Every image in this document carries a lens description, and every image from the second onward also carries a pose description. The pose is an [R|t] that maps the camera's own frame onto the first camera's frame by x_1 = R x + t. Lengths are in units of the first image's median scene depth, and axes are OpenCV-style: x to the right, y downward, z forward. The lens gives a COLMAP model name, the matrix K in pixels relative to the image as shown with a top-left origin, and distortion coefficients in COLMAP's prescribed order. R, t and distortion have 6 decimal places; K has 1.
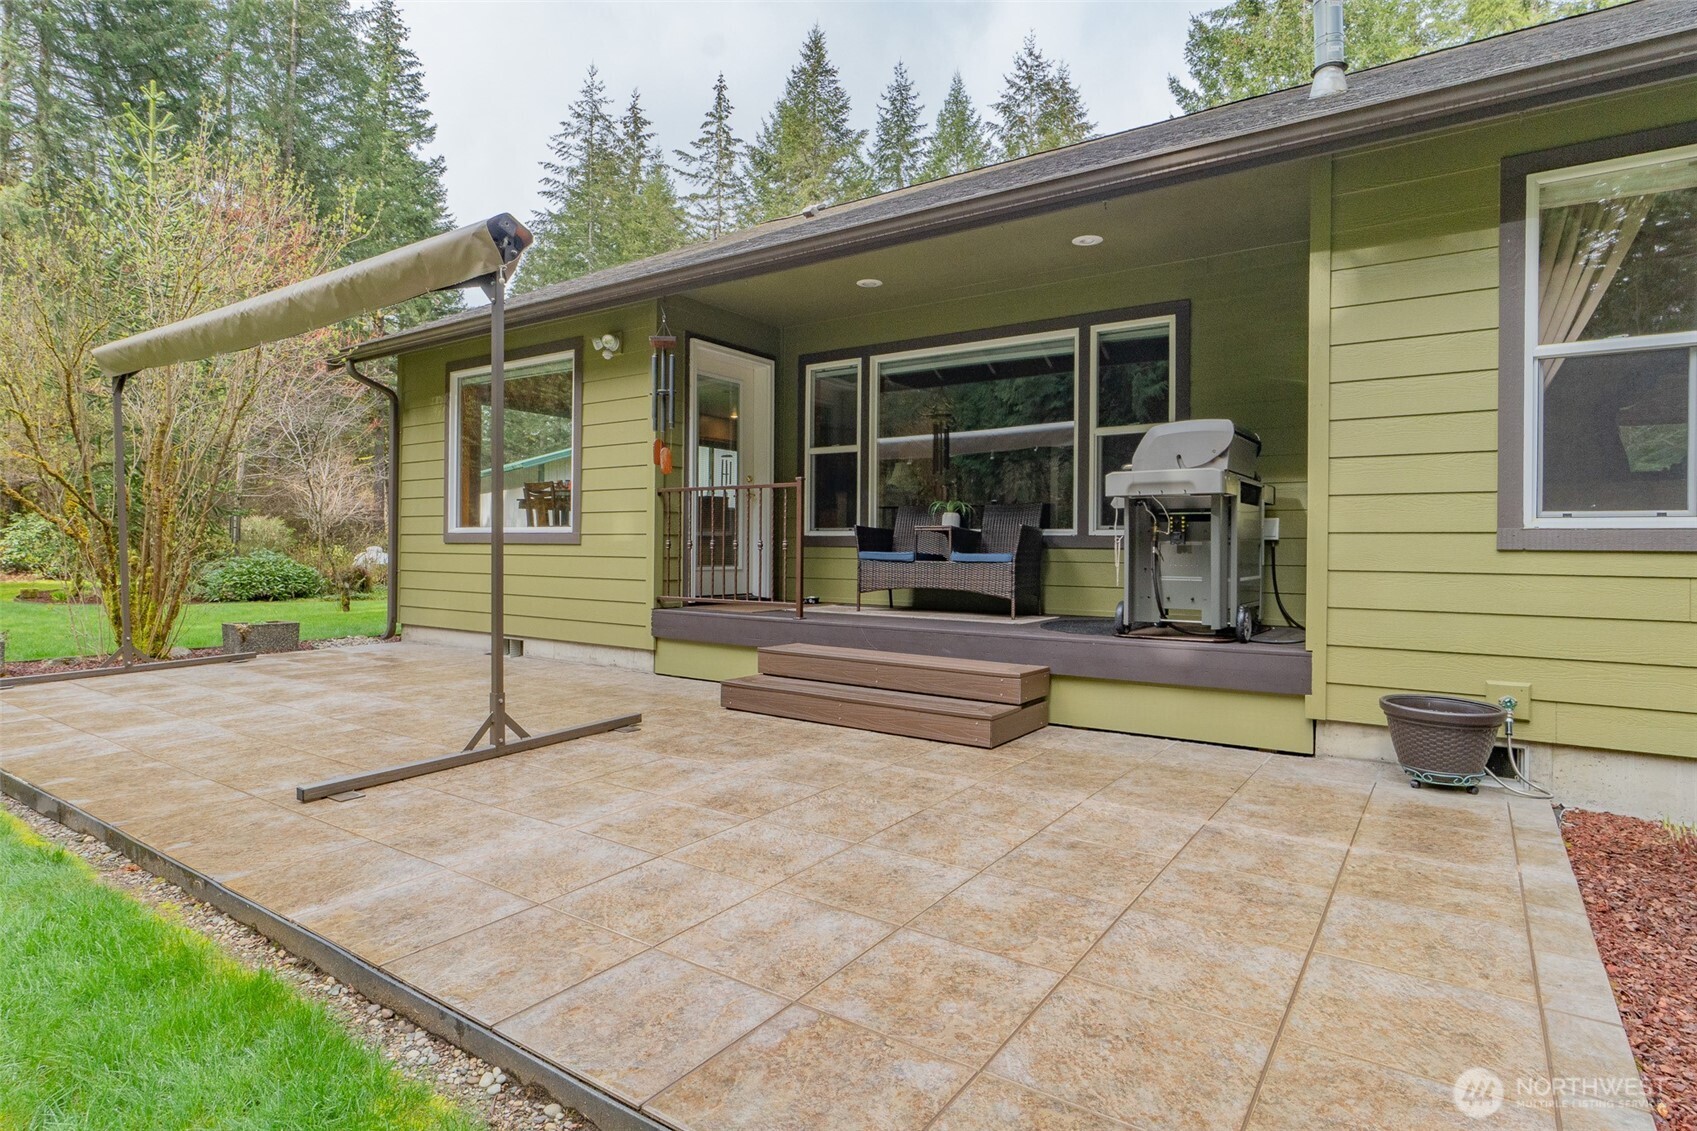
lens RADIAL K [[914.2, 0, 848.5], [0, 914.2, 565.5], [0, 0, 1]] dist [-0.044790, -0.000236]
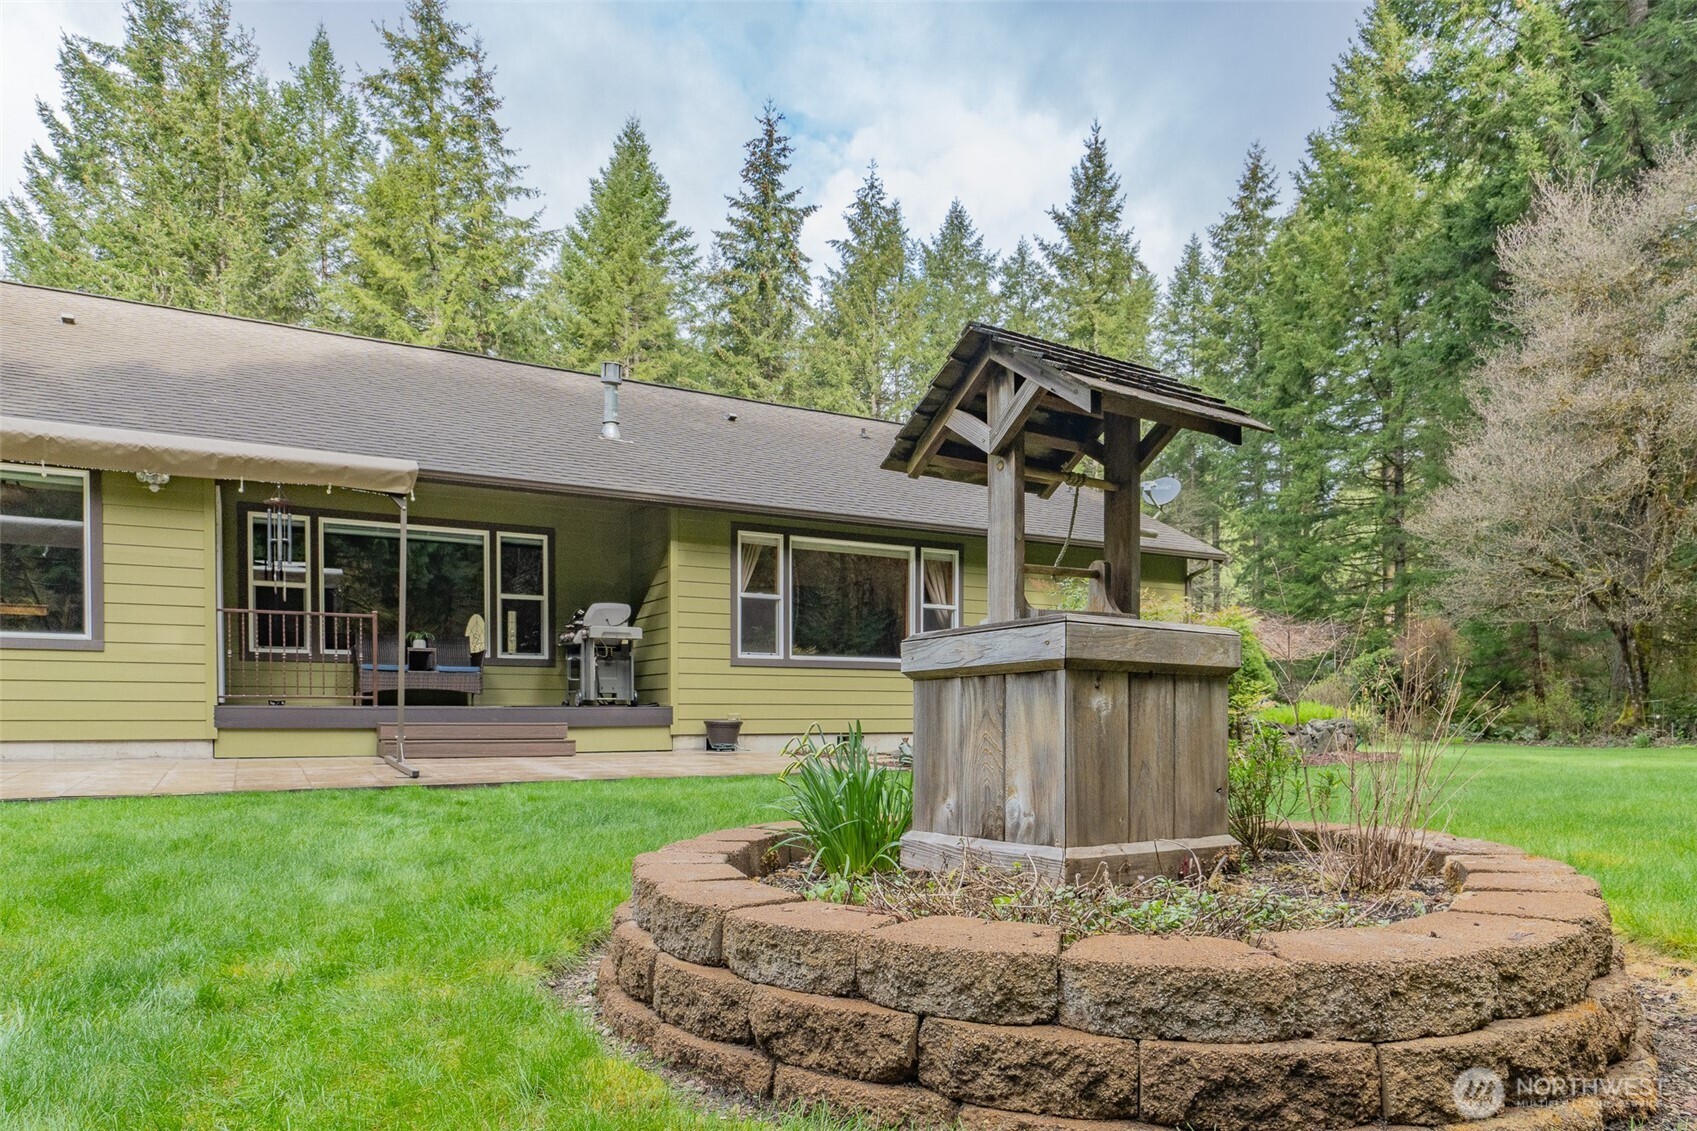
lens RADIAL K [[1061.5, 0, 843.3], [0, 1061.5, 746.9], [0, 0, 1]] dist [0.003129, -0.014649]
pose [[0.406964, -0.052656, 0.911925, -1.295236], [0.010129, 0.998536, 0.053137, 0.038153], [-0.913388, -0.012388, 0.406901, -0.397065]]
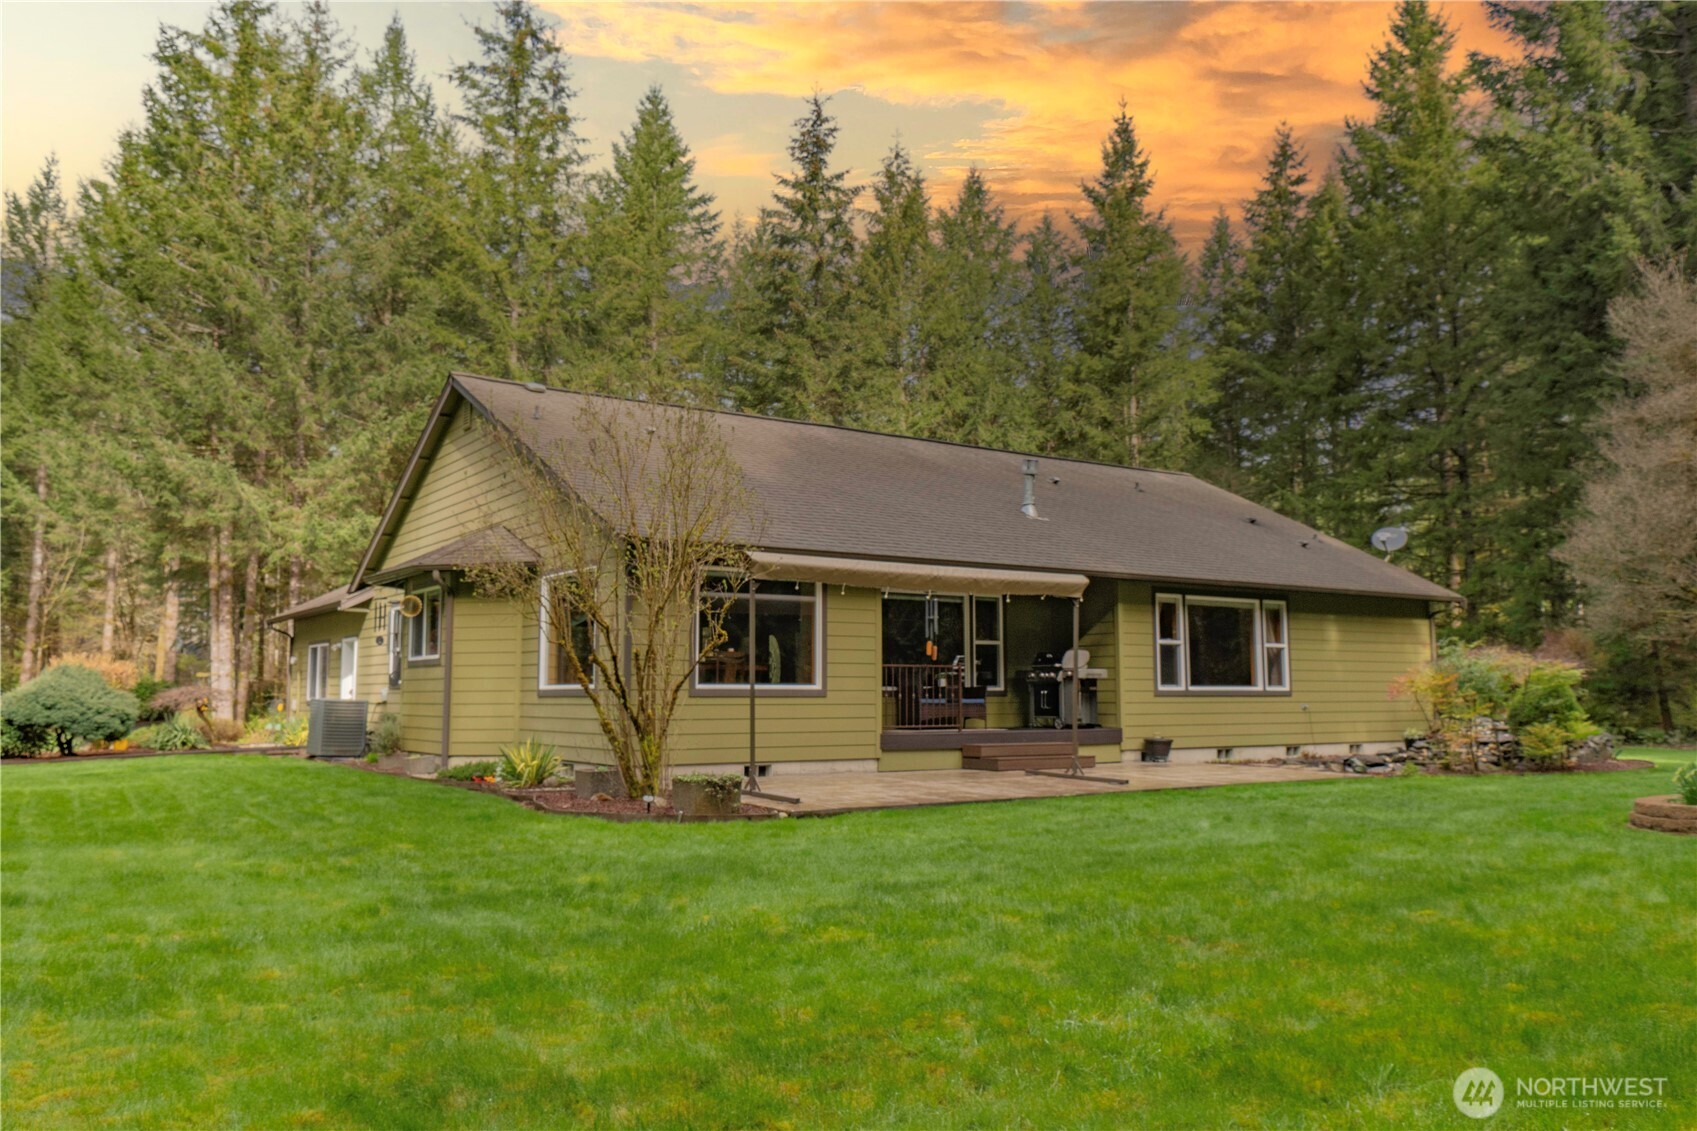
lens RADIAL K [[1276.4, 0, 848.5], [0, 1276.4, 565.5], [0, 0, 1]] dist [0.046217, -0.110533]
pose [[0.340777, 0.073921, 0.937234, -2.785003], [0.010441, 0.996545, -0.082395, -0.078598], [-0.940086, 0.037864, 0.338828, 0.237902]]
